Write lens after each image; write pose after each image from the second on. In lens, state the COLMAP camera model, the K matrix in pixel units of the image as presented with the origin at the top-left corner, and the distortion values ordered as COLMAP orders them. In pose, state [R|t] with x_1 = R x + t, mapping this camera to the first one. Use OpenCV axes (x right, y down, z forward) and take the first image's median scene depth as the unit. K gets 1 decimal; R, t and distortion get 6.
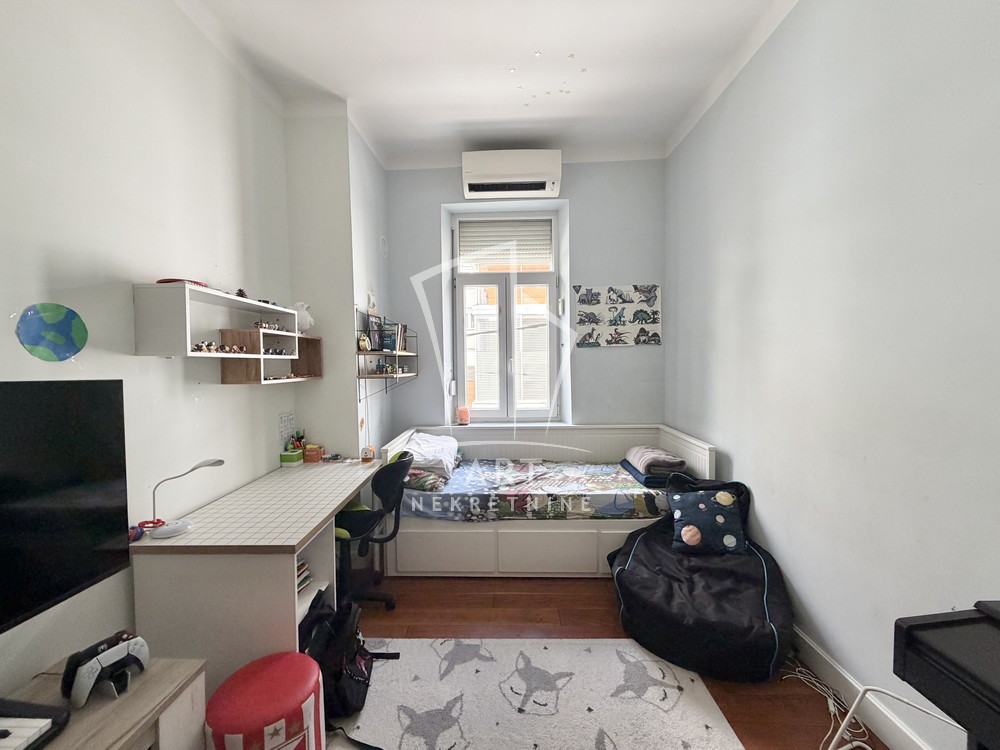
lens RADIAL K [[399.2, 0, 495.0], [0, 399.2, 376.3], [0, 0, 1]] dist [-0.001407, -0.000157]
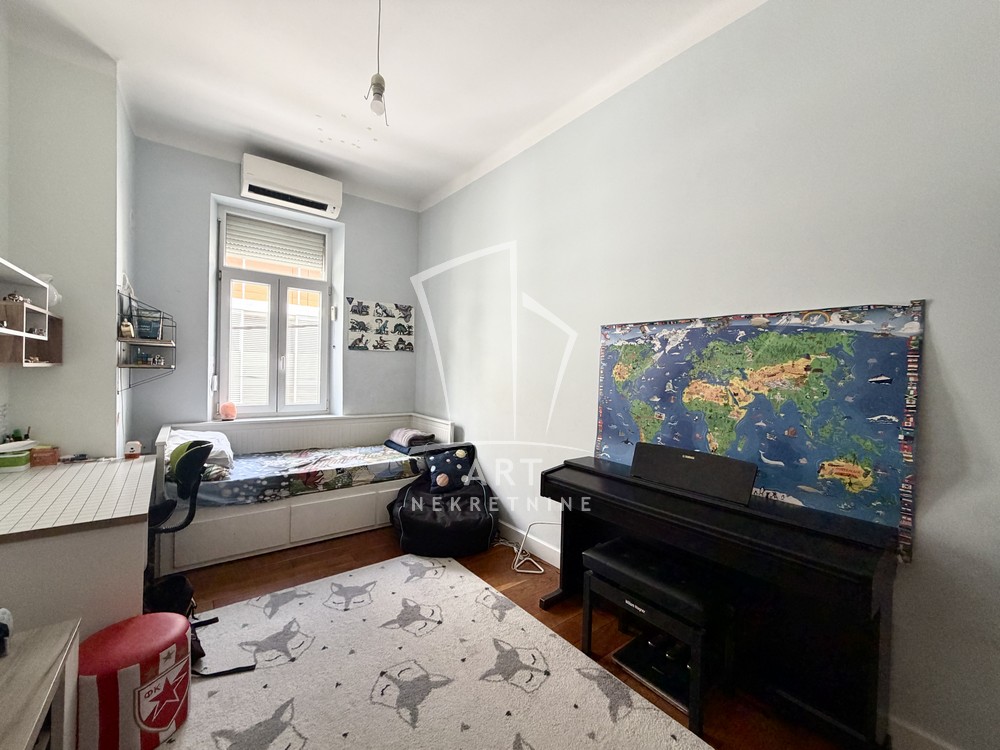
lens RADIAL K [[399.2, 0, 497.1], [0, 399.2, 376.1], [0, 0, 1]] dist [-0.001407, -0.000157]
pose [[0.774968, 0.024464, 0.631527, -0.259034], [-0.011682, 0.999634, -0.024389, 0.038535], [-0.631893, 0.011523, 0.774970, -0.247245]]
